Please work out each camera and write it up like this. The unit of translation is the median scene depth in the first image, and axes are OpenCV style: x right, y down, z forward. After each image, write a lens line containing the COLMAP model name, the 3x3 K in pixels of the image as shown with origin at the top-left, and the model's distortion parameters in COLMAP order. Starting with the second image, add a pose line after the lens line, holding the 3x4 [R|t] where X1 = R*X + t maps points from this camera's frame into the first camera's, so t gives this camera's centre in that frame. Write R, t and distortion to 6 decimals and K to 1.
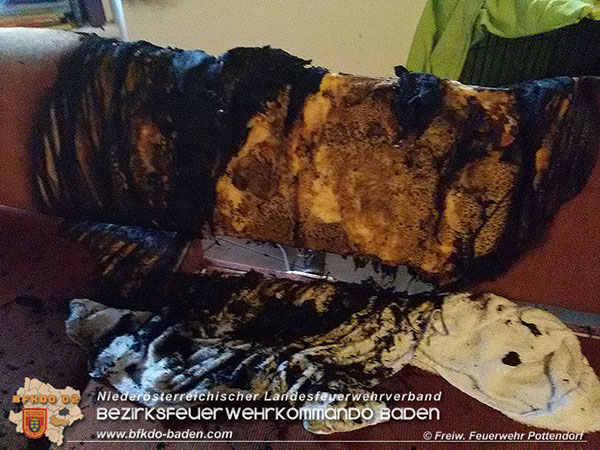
lens RADIAL K [[500.0, 0, 300.0], [0, 500.0, 225.0], [0, 0, 1]] dist [-0.009897, -0.005608]
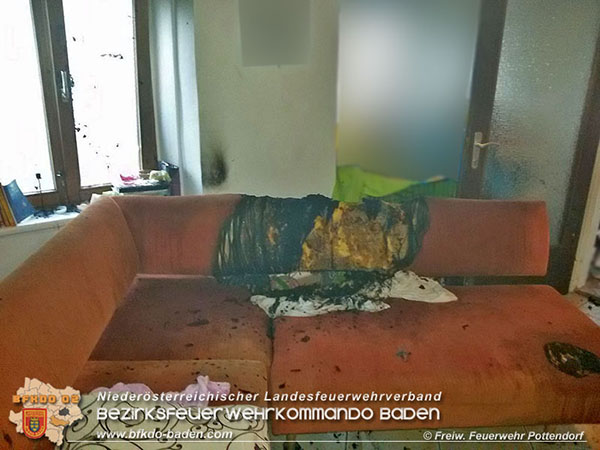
lens RADIAL K [[500.0, 0, 300.0], [0, 500.0, 225.0], [0, 0, 1]] dist [-0.009897, -0.005608]
pose [[0.949274, -0.061399, 0.308399, -1.000426], [0.168158, 0.927856, -0.332875, 0.697093], [-0.265712, 0.367849, 0.891114, -1.367316]]
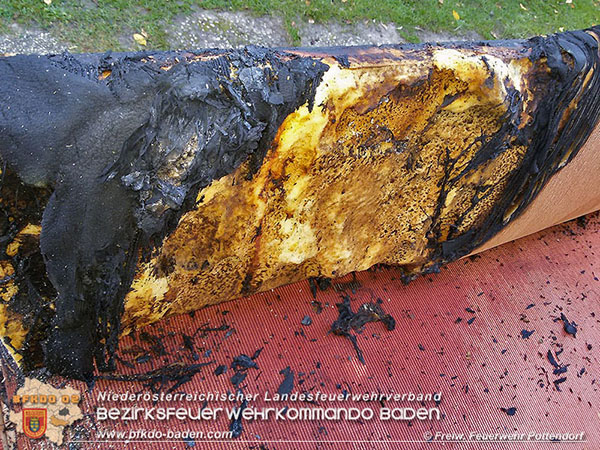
lens RADIAL K [[500.0, 0, 300.0], [0, 500.0, 225.0], [0, 0, 1]] dist [-0.009897, -0.005608]
pose [[0.723614, -0.413635, 0.552530, -0.319062], [0.123840, 0.865348, 0.485630, -0.403447], [-0.679004, -0.282983, 0.677402, 0.570277]]
